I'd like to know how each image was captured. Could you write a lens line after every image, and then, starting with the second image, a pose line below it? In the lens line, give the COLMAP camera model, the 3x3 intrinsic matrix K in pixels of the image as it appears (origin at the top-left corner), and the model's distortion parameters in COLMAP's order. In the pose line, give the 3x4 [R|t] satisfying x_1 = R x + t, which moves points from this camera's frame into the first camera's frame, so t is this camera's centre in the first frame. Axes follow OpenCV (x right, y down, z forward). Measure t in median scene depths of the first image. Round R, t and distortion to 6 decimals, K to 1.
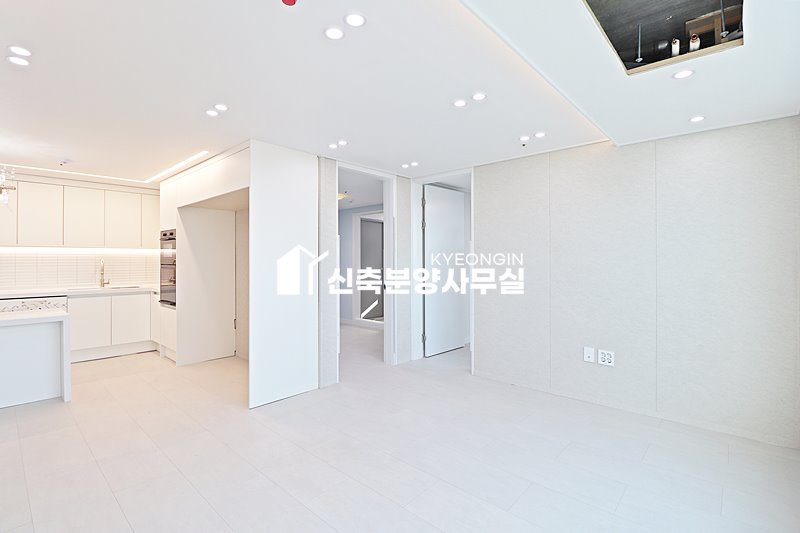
lens RADIAL K [[369.4, 0, 397.0], [0, 369.4, 259.5], [0, 0, 1]] dist [-0.005570, -0.009006]
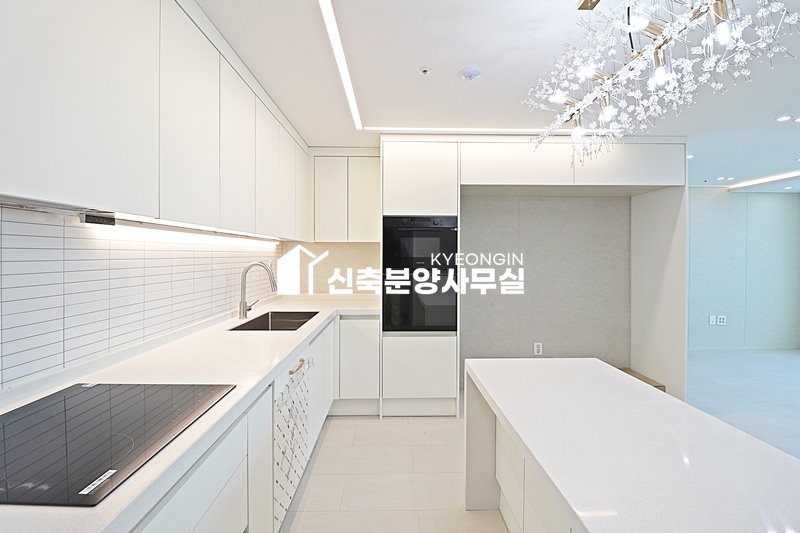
lens RADIAL K [[369.4, 0, 402.6], [0, 369.4, 262.2], [0, 0, 1]] dist [-0.005570, -0.009006]
pose [[0.729750, -0.009061, 0.683654, -1.091595], [-0.003394, 0.999852, 0.016875, -0.009621], [-0.683706, -0.014635, 0.729611, 0.553129]]
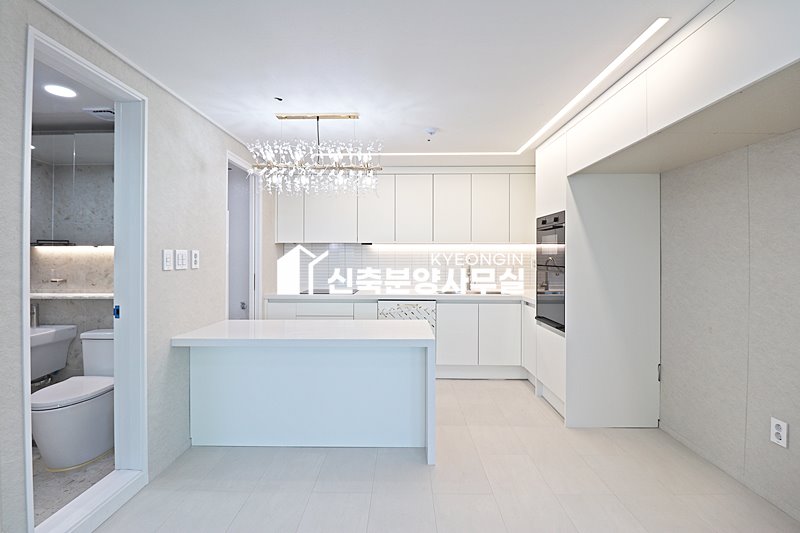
lens RADIAL K [[369.4, 0, 391.9], [0, 369.4, 258.0], [0, 0, 1]] dist [-0.005570, -0.009006]
pose [[0.648673, 0.003366, -0.761060, -0.298793], [-0.001010, 0.999993, 0.003562, -0.003126], [0.761066, -0.001541, 0.648672, 0.346124]]
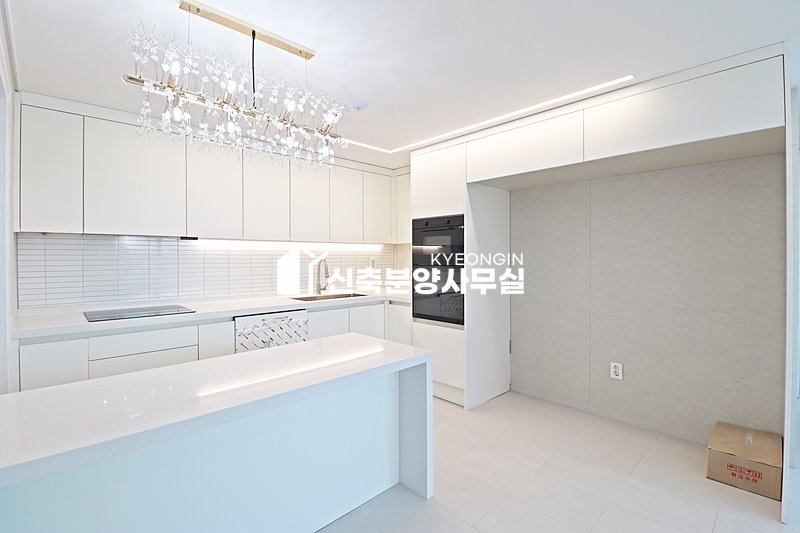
lens RADIAL K [[369.4, 0, 400.5], [0, 369.4, 263.3], [0, 0, 1]] dist [-0.005570, -0.009006]
pose [[0.996684, -0.000637, -0.081362, -0.640054], [0.001934, 0.999872, 0.015858, -0.001582], [0.081341, -0.015962, 0.996558, 0.283208]]
